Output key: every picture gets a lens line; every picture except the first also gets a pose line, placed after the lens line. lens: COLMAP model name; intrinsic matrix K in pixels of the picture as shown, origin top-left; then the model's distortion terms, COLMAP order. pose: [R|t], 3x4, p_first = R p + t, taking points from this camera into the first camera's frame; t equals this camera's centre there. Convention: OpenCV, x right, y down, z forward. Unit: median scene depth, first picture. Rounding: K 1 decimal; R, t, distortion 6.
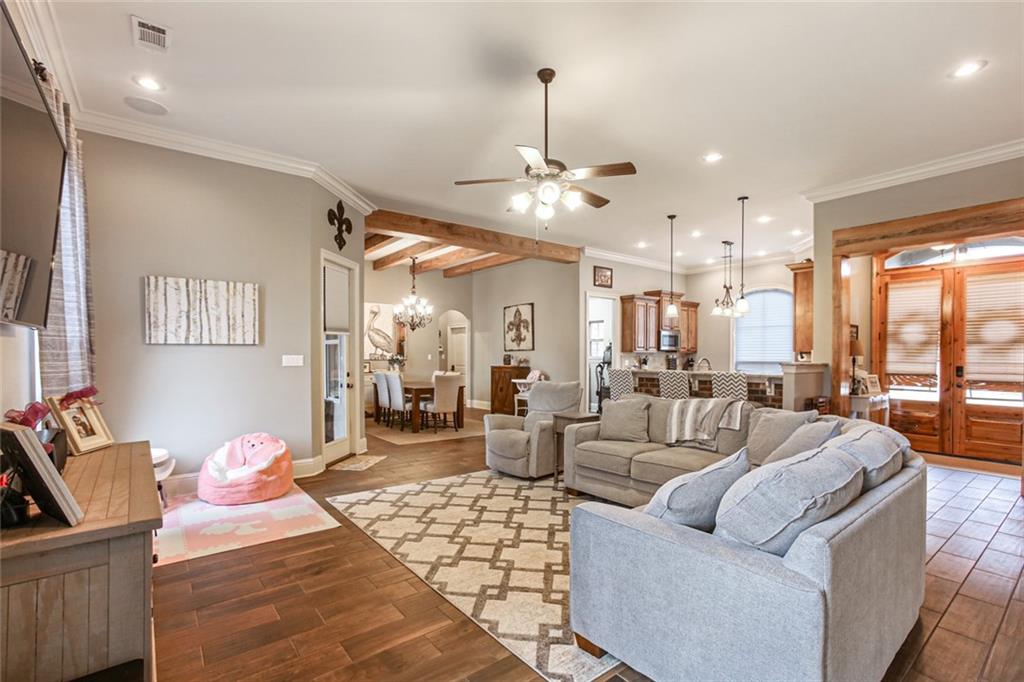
lens RADIAL K [[468.6, 0, 510.5], [0, 468.6, 349.7], [0, 0, 1]] dist [-0.064984, 0.034184]
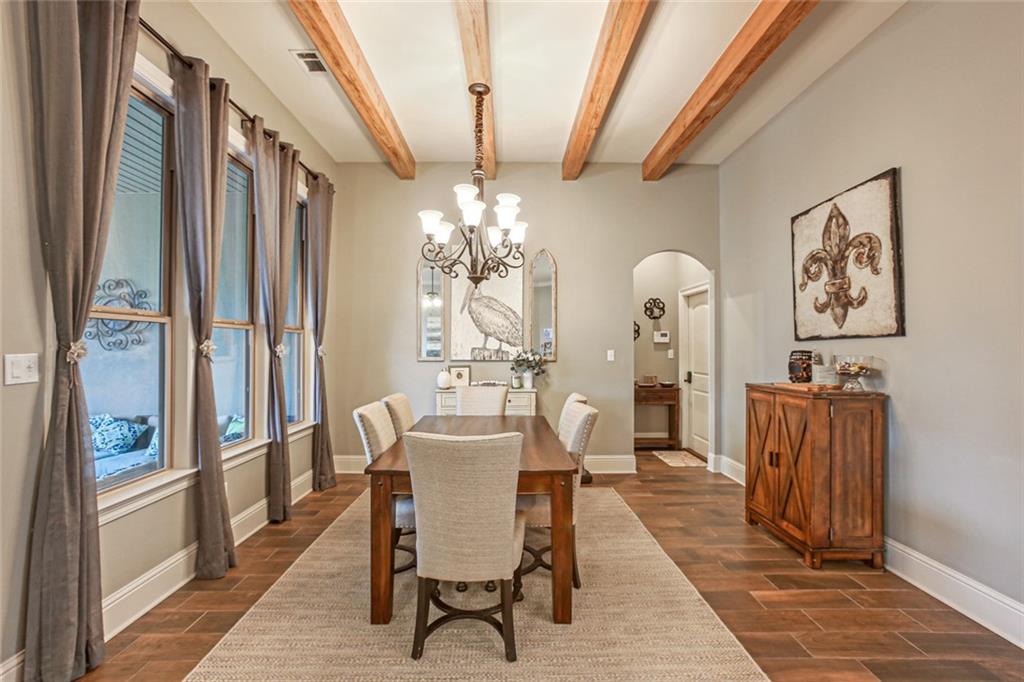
lens RADIAL K [[460.4, 0, 512.0], [0, 460.4, 341.0], [0, 0, 1]] dist [-0.034102, 0.000267]
pose [[0.798004, -0.008007, -0.602598, 0.024155], [0.003605, 0.999957, -0.008514, 0.005318], [0.602641, 0.004622, 0.797999, 0.624338]]
